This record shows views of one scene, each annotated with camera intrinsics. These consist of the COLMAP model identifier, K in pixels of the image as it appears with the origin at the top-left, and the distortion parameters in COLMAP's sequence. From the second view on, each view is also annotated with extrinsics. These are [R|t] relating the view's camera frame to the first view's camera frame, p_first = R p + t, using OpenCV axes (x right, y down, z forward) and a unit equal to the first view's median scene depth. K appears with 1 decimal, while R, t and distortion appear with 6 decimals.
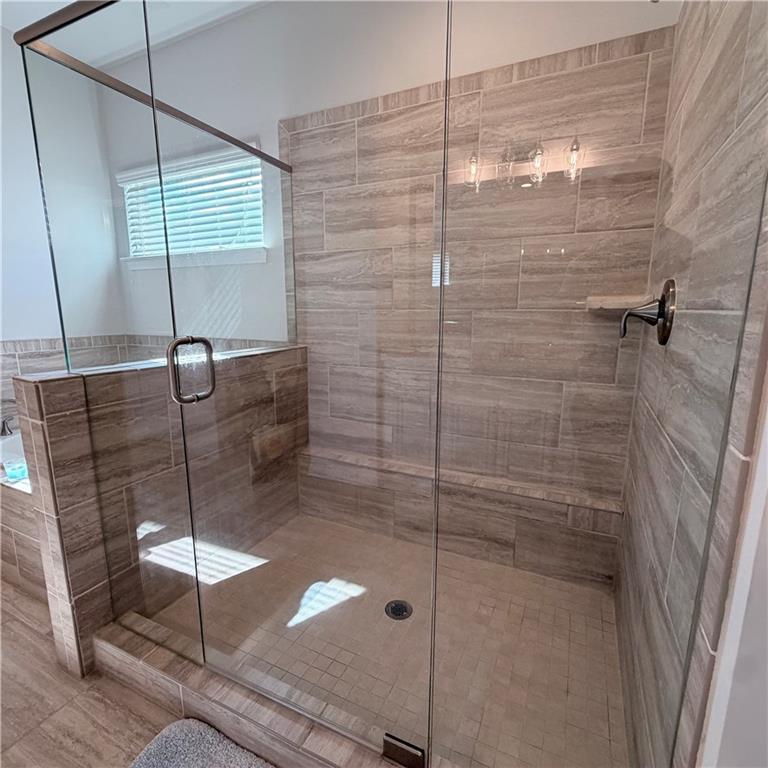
lens RADIAL K [[409.9, 0, 384.0], [0, 409.9, 384.0], [0, 0, 1]] dist [0.000416, -0.000396]
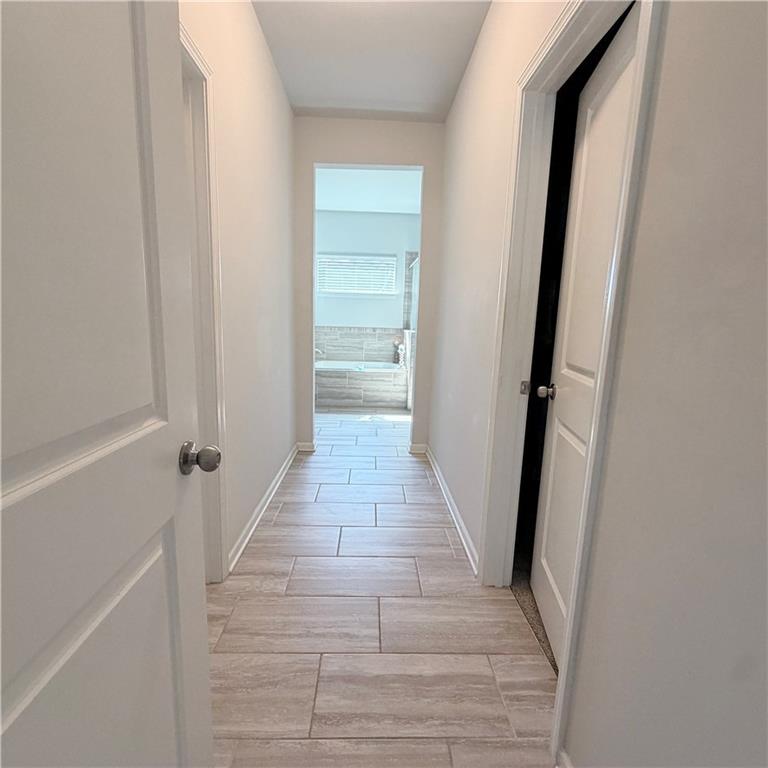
lens RADIAL K [[409.9, 0, 384.0], [0, 409.9, 384.0], [0, 0, 1]] dist [0.000416, -0.000396]
pose [[0.889184, -0.045751, 0.455258, -1.690280], [0.053274, 0.998573, -0.003701, 0.281712], [-0.454439, 0.027544, 0.890352, -1.425062]]
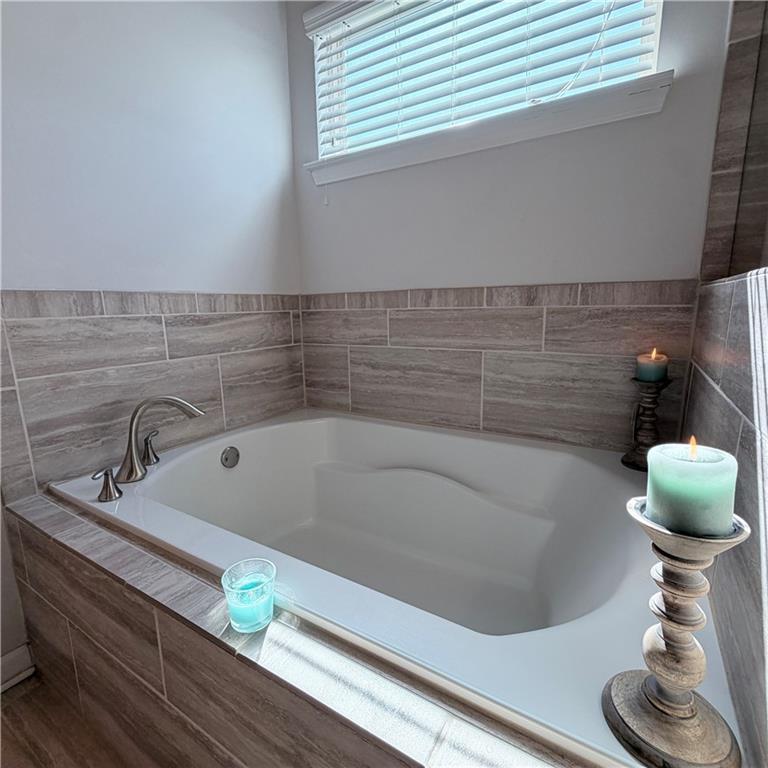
lens RADIAL K [[407.8, 0, 383.0], [0, 407.8, 387.5], [0, 0, 1]] dist [0.001079, -0.000391]
pose [[0.994215, 0.001390, -0.107401, -0.582759], [0.000203, 0.999890, 0.014821, 0.017233], [0.107410, -0.014757, 0.994105, 0.514761]]
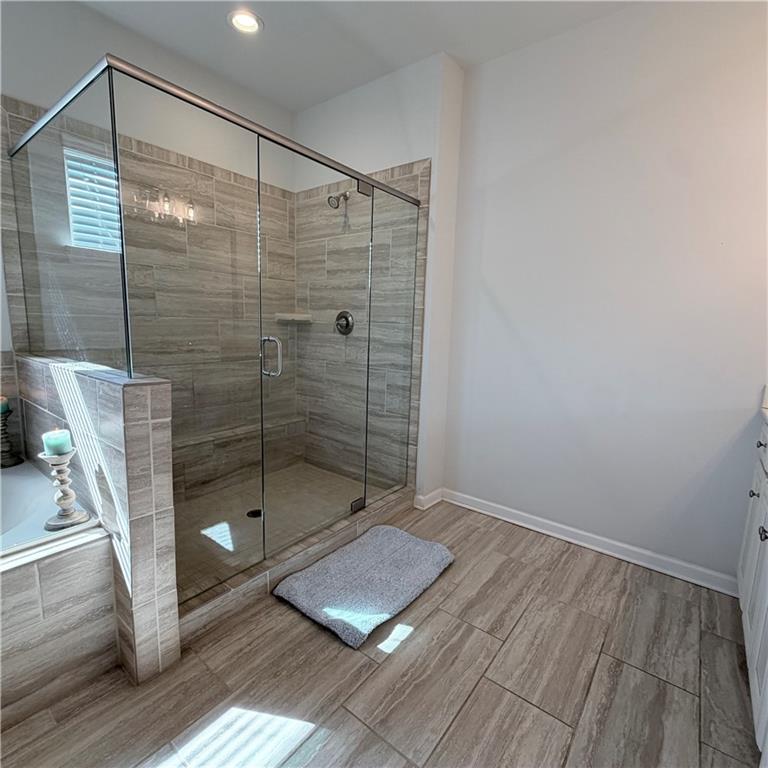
lens RADIAL K [[409.9, 0, 384.0], [0, 409.9, 384.0], [0, 0, 1]] dist [0.000416, -0.000396]
pose [[0.218862, -0.138769, 0.965838, -0.939419], [0.148164, 0.983084, 0.107673, -0.015926], [-0.964441, 0.119537, 0.235721, 0.084633]]
